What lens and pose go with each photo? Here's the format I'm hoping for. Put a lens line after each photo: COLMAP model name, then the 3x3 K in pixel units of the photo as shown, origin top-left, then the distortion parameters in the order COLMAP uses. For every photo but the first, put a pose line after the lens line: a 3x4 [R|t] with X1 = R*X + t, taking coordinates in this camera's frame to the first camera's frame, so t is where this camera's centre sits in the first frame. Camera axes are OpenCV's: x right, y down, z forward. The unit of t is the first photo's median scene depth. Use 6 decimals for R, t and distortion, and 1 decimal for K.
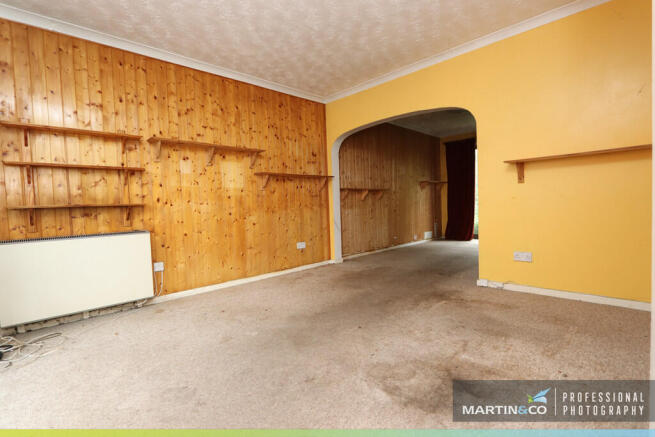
lens RADIAL K [[306.5, 0, 328.5], [0, 306.5, 221.2], [0, 0, 1]] dist [-0.019180, 0.001344]
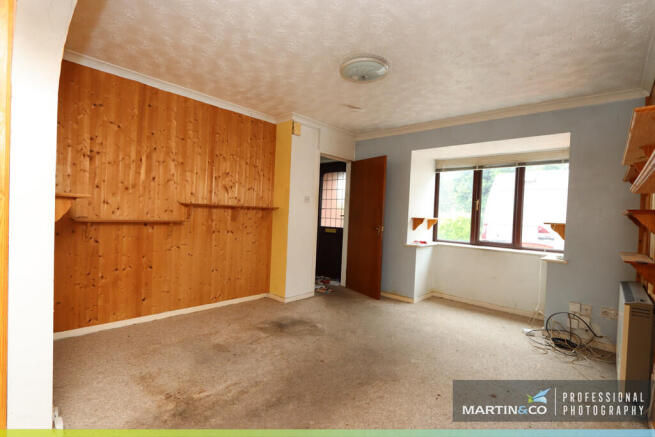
lens RADIAL K [[306.5, 0, 328.5], [0, 306.5, 219.8], [0, 0, 1]] dist [-0.019180, 0.001344]
pose [[-0.999075, -0.006002, -0.042584, 0.152238], [-0.009174, 0.997165, 0.074689, -0.290753], [0.042015, 0.075011, -0.996297, 2.404814]]
